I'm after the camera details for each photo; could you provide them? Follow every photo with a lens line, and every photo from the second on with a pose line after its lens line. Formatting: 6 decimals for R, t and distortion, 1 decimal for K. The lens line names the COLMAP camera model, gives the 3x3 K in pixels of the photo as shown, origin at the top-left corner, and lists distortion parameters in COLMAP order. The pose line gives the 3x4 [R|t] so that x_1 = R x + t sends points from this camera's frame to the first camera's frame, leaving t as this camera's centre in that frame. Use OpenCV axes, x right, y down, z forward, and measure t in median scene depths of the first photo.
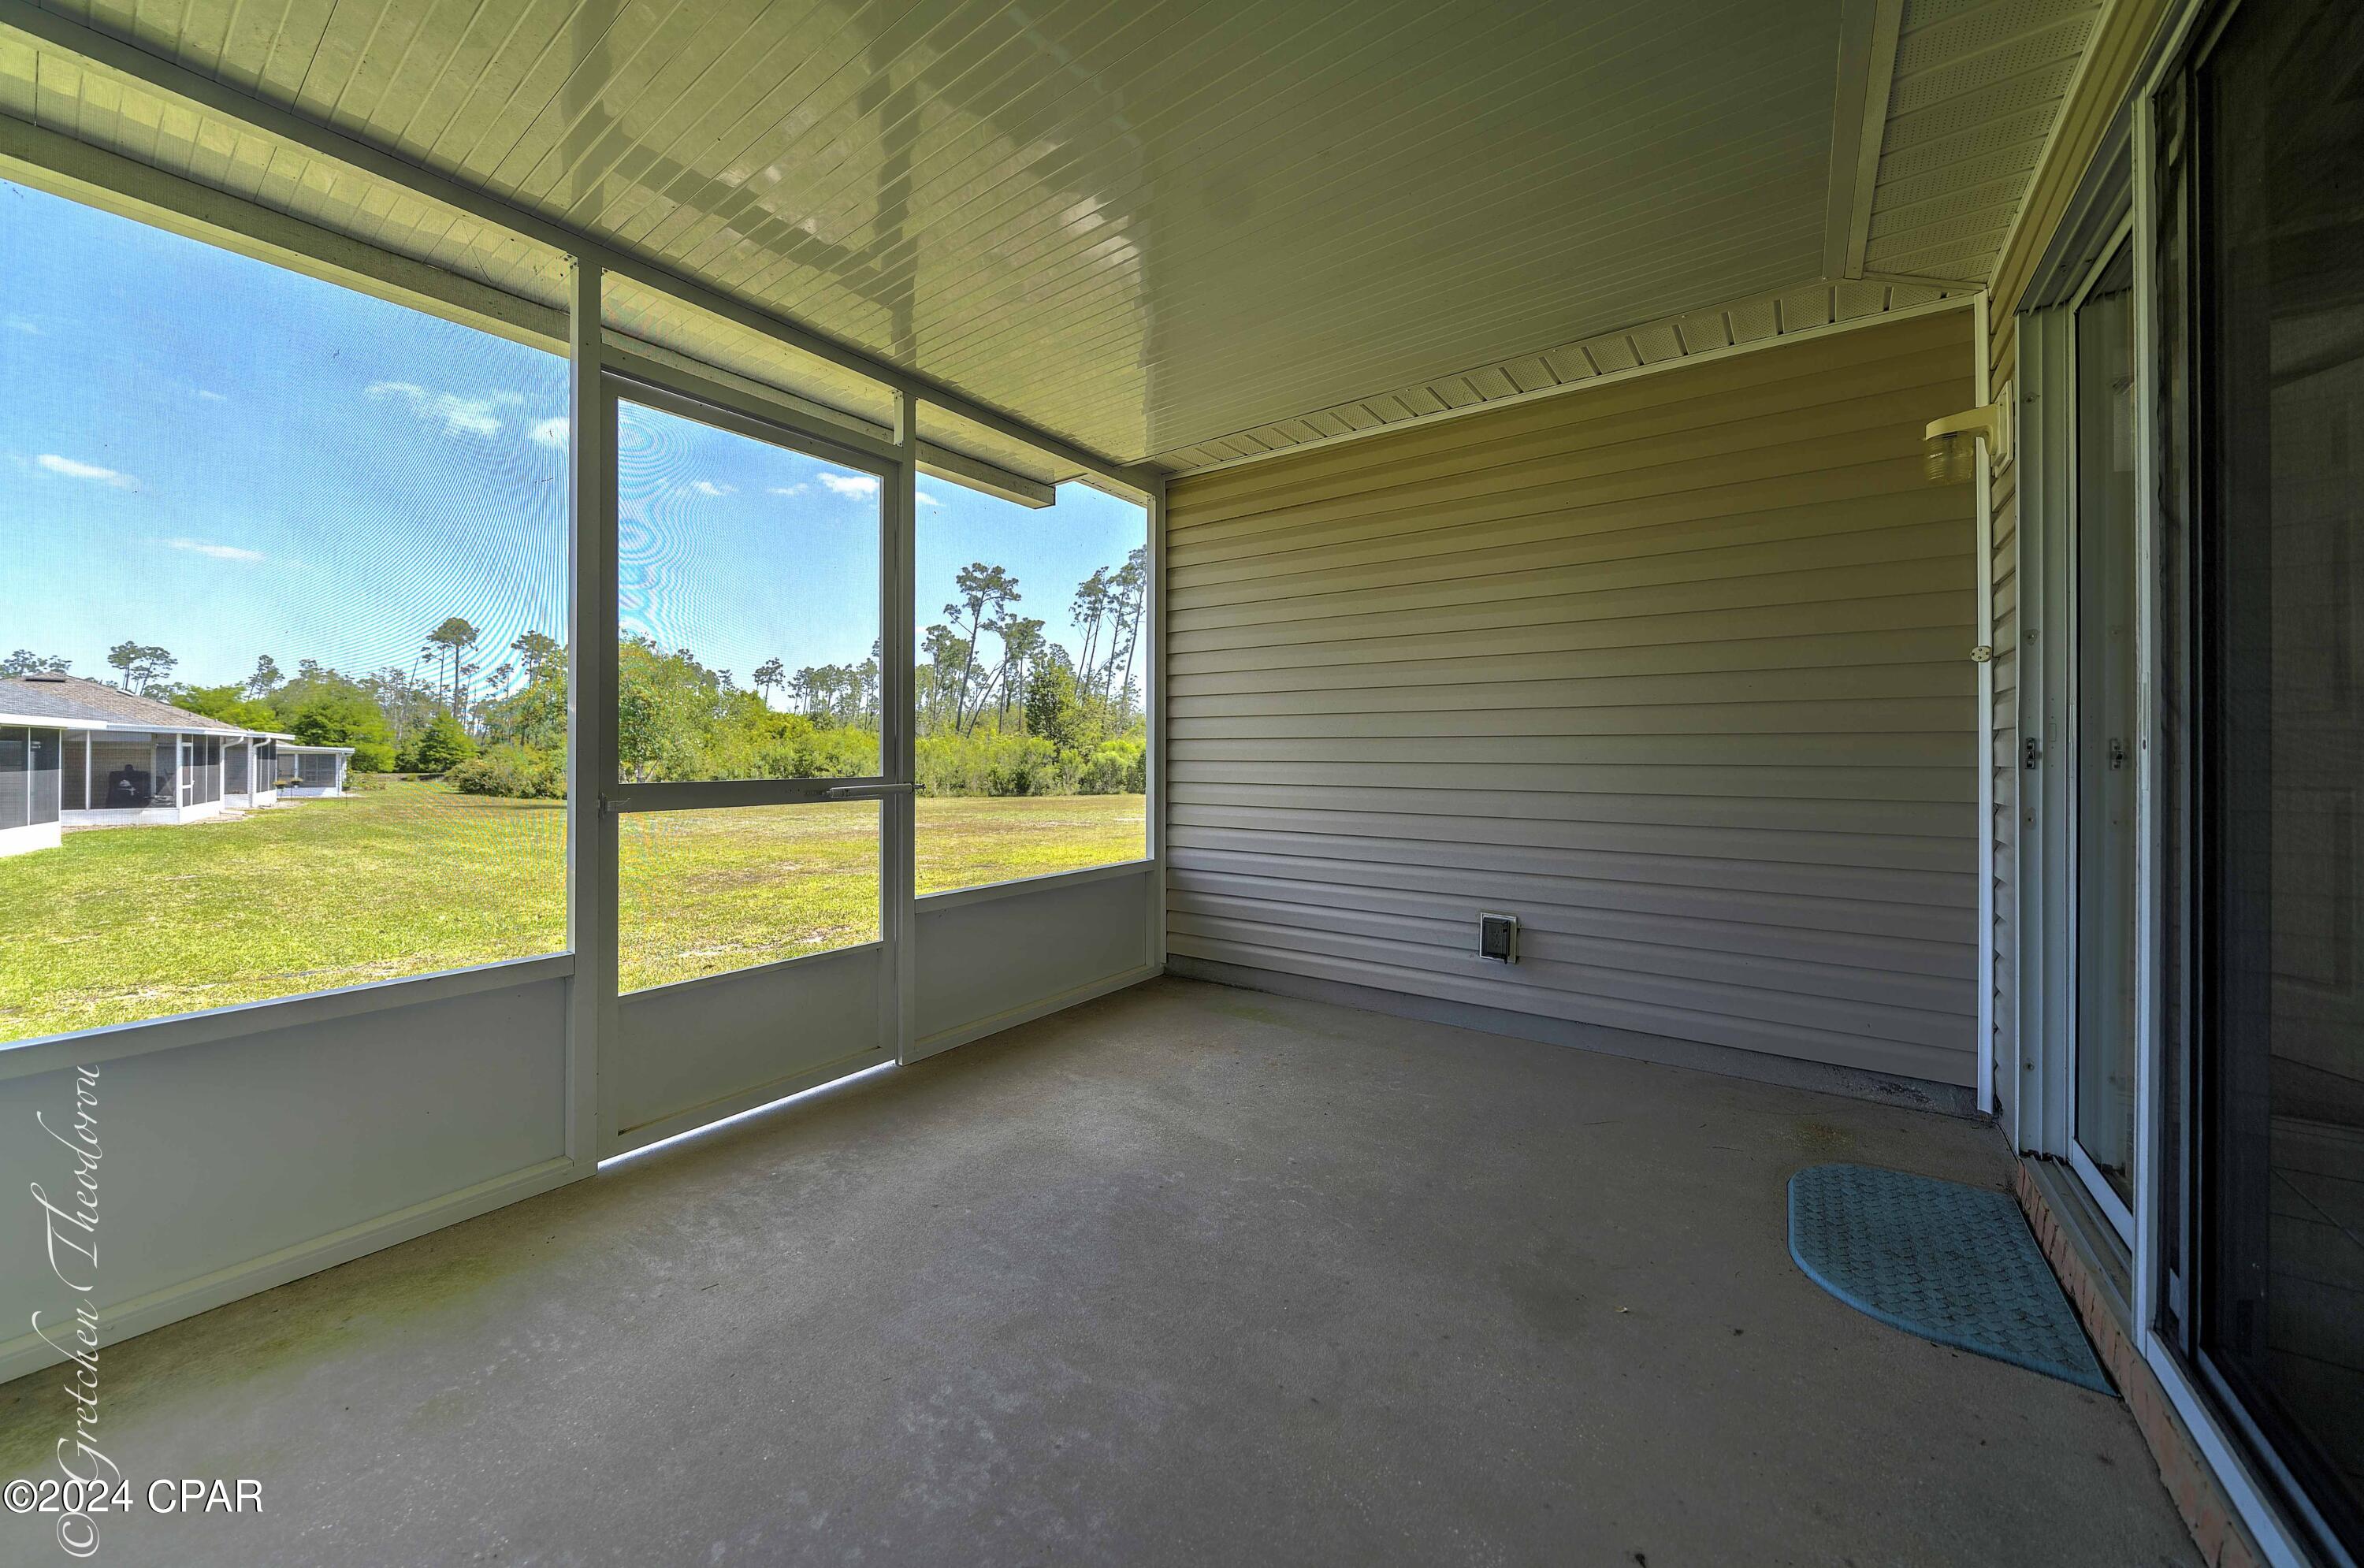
lens RADIAL K [[853.3, 0, 1170.7], [0, 853.3, 749.9], [0, 0, 1]] dist [0.000097, -0.000055]
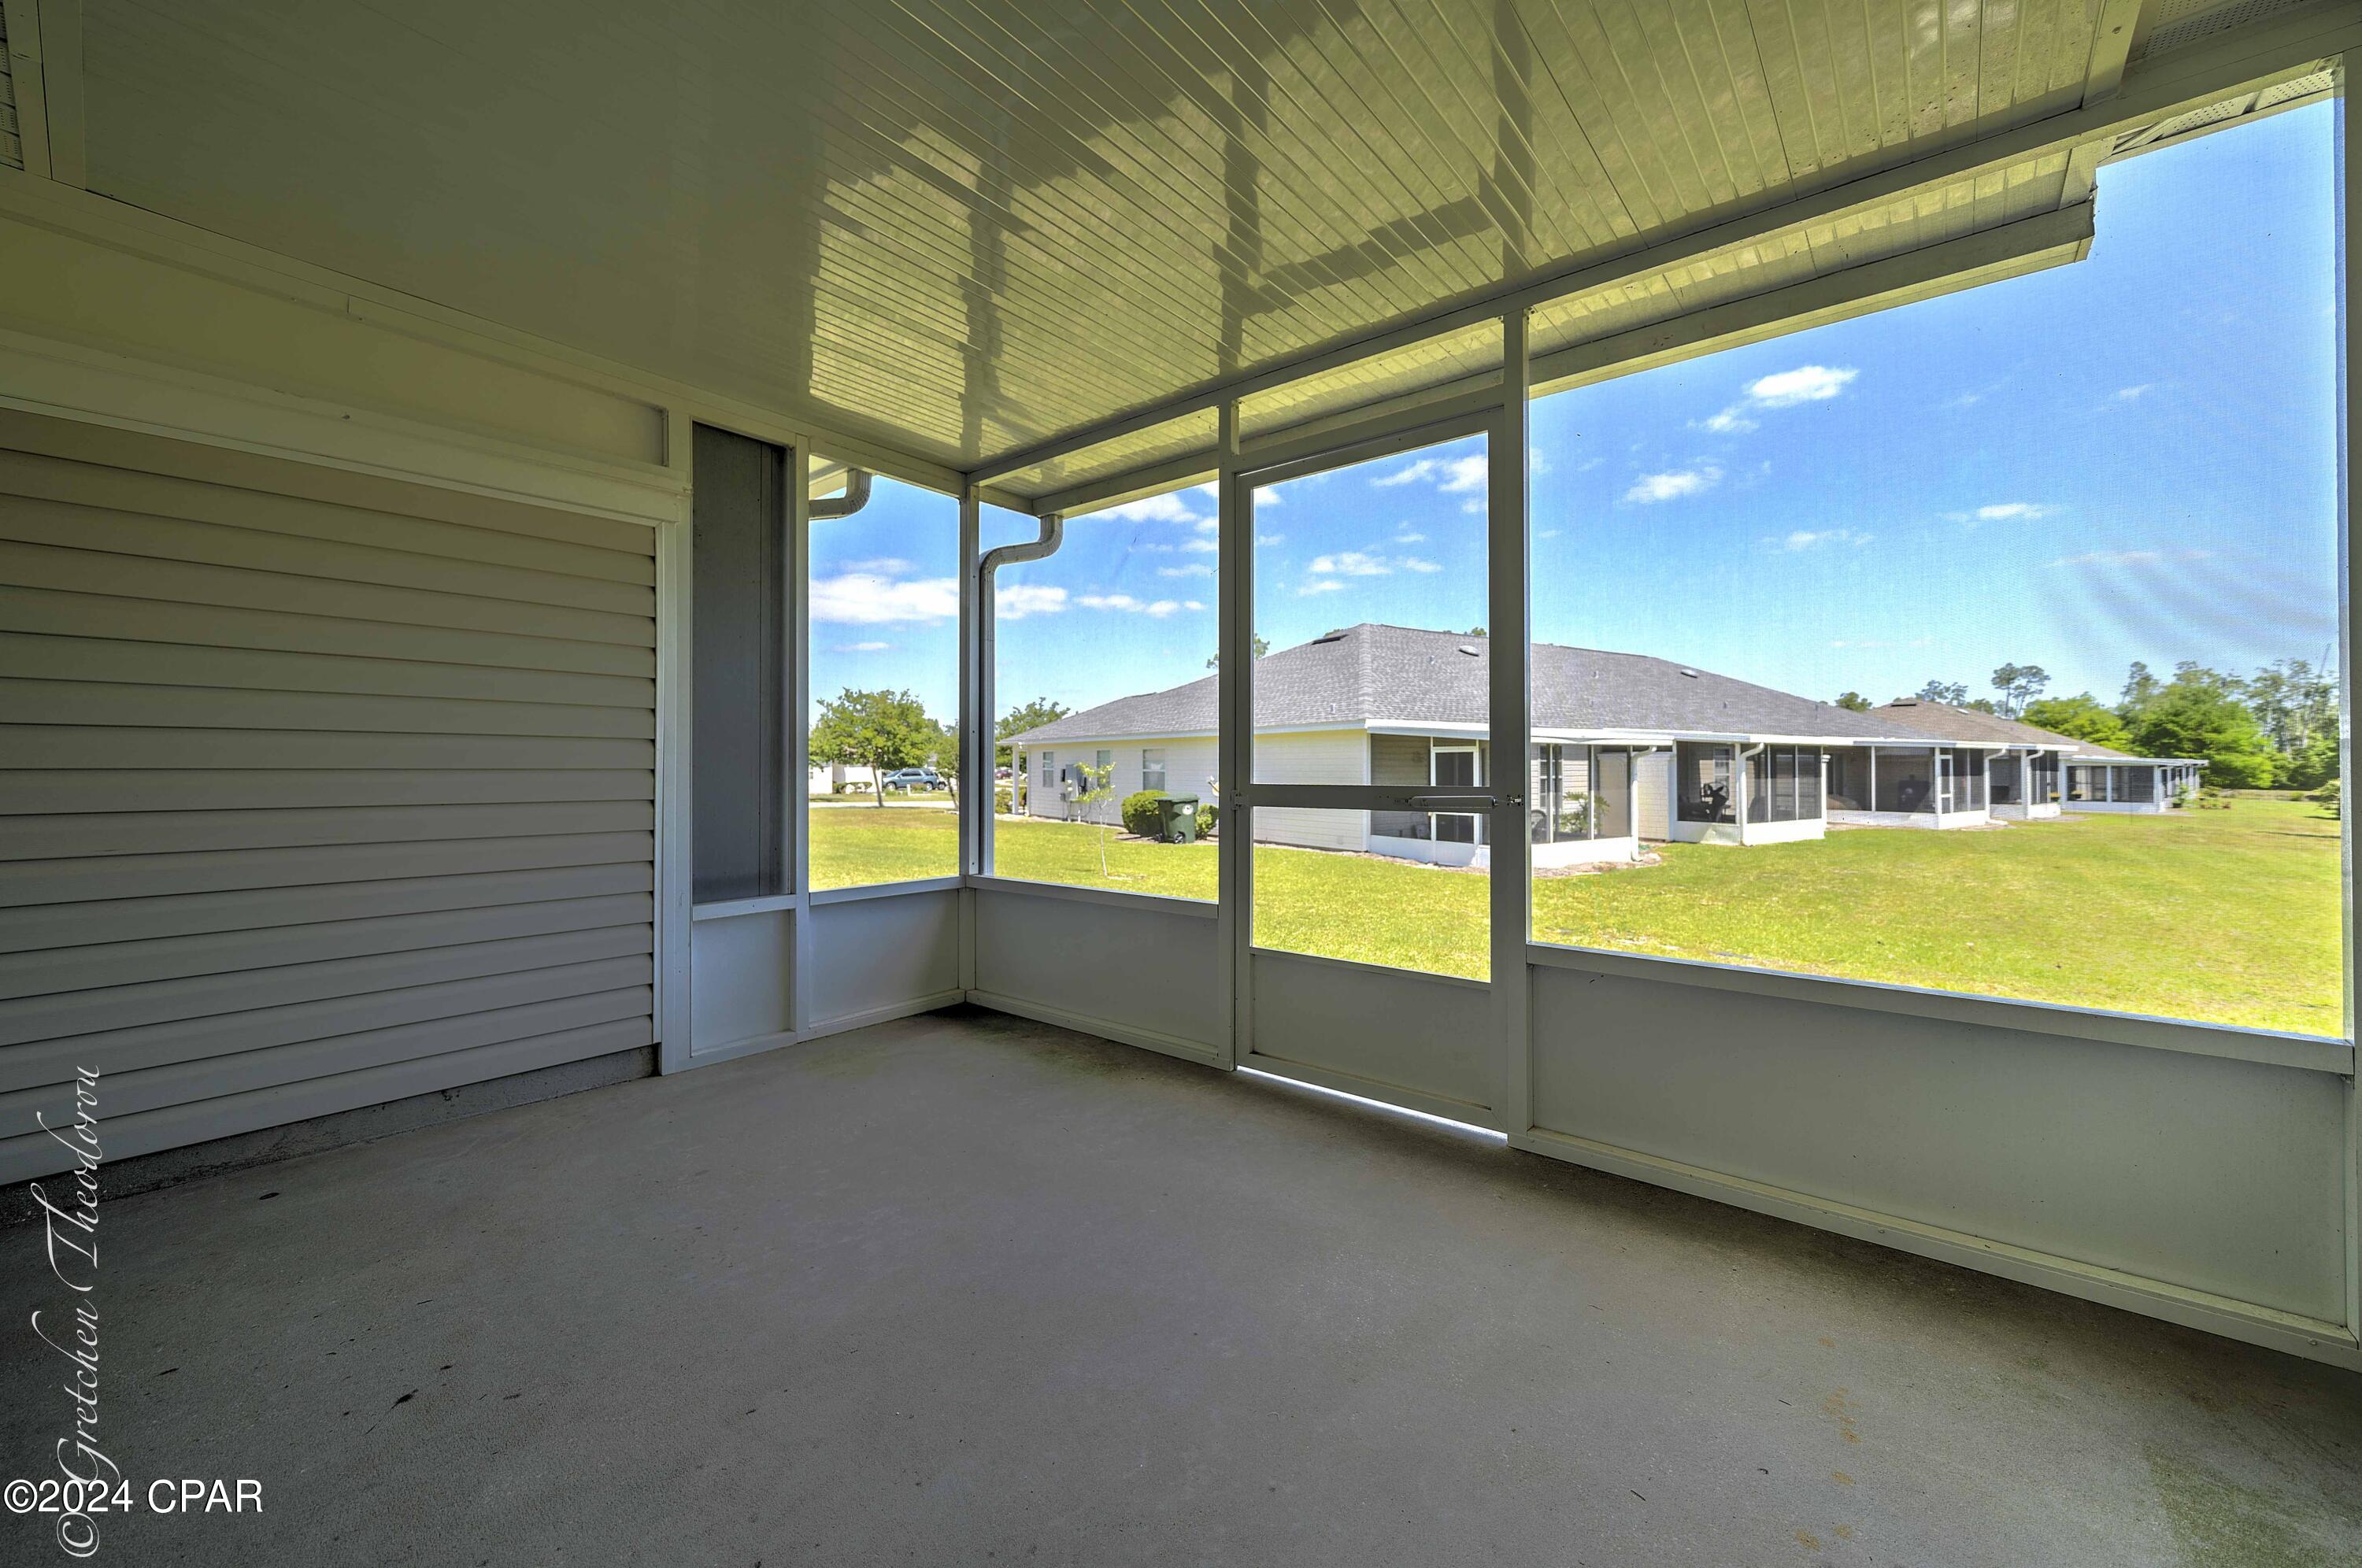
lens RADIAL K [[904.5, 0, 1182.0], [0, 904.5, 770.8], [0, 0, 1]] dist [-0.000169, -0.000012]
pose [[-0.063247, 0.005813, -0.997981, 0.073775], [0.003831, 0.999977, 0.005582, 0.001010], [0.997991, -0.003470, -0.063267, 0.097995]]
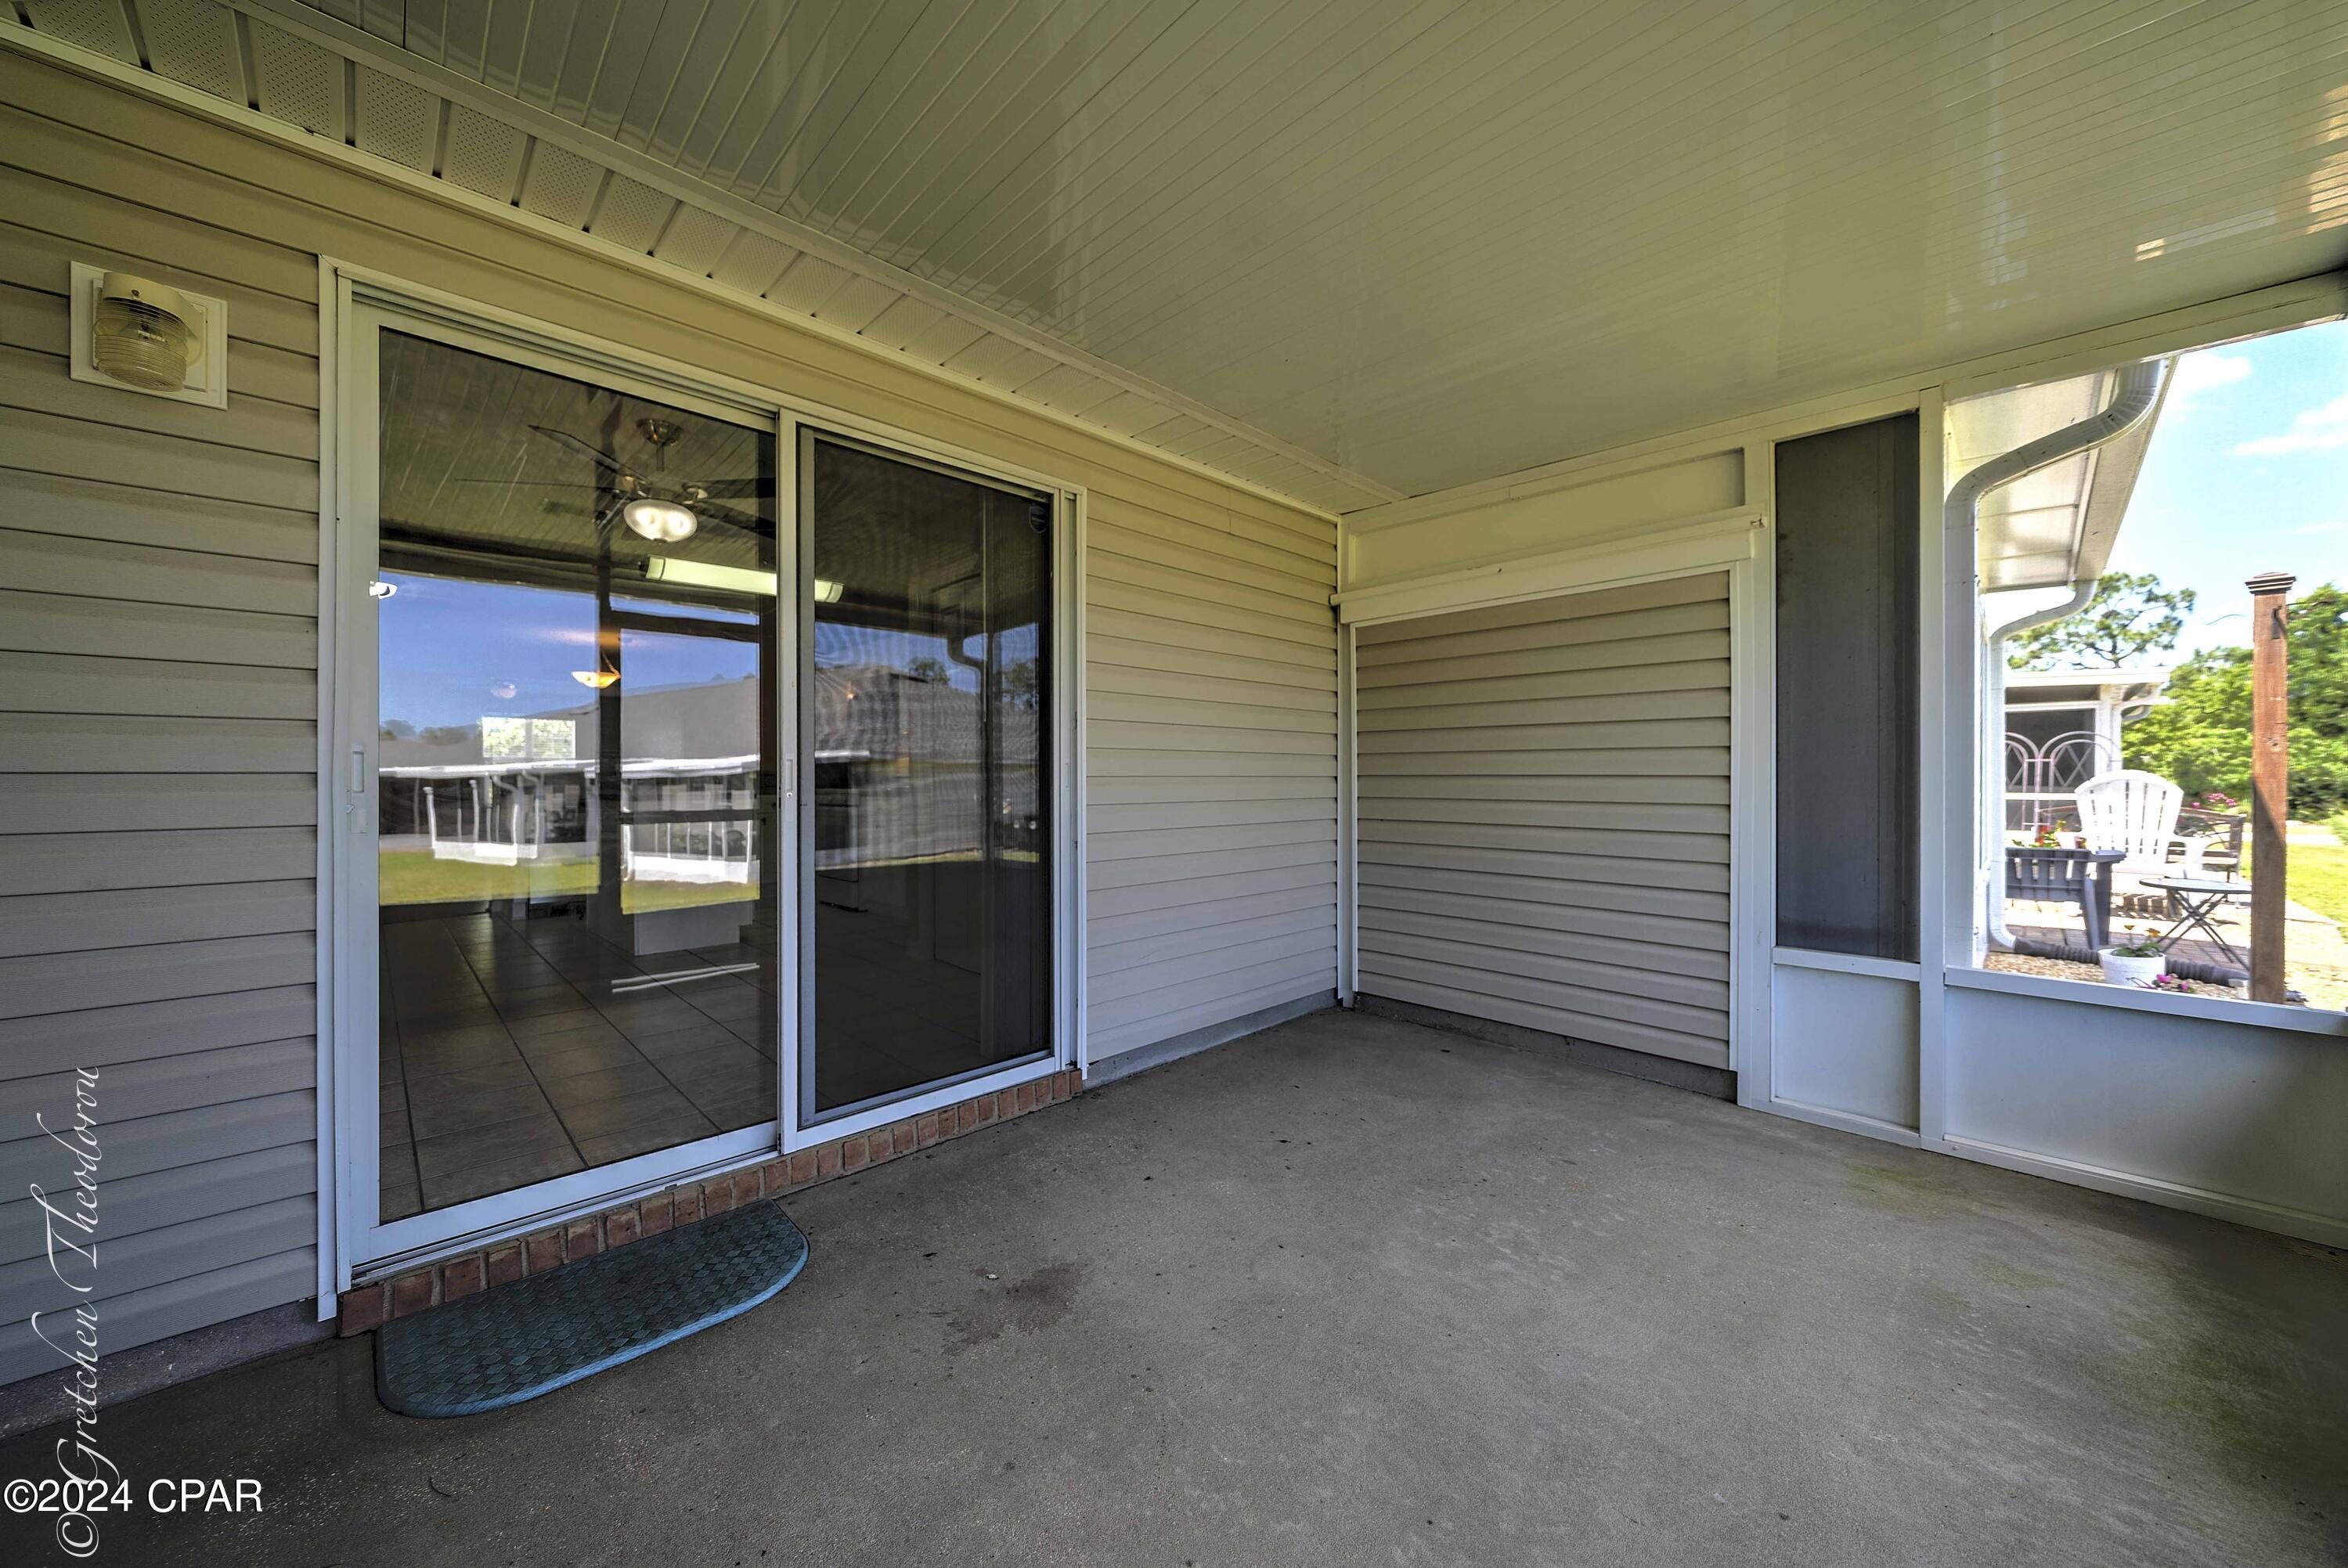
lens RADIAL K [[846.7, 0, 1174.0], [0, 846.7, 784.0], [0, 0, 1]] dist [-0.000551, -0.000088]
pose [[-0.984119, -0.000354, 0.177508, 0.005843], [-0.000350, 1.000000, 0.000055, -0.001871], [-0.177508, -0.000008, -0.984119, 0.153776]]
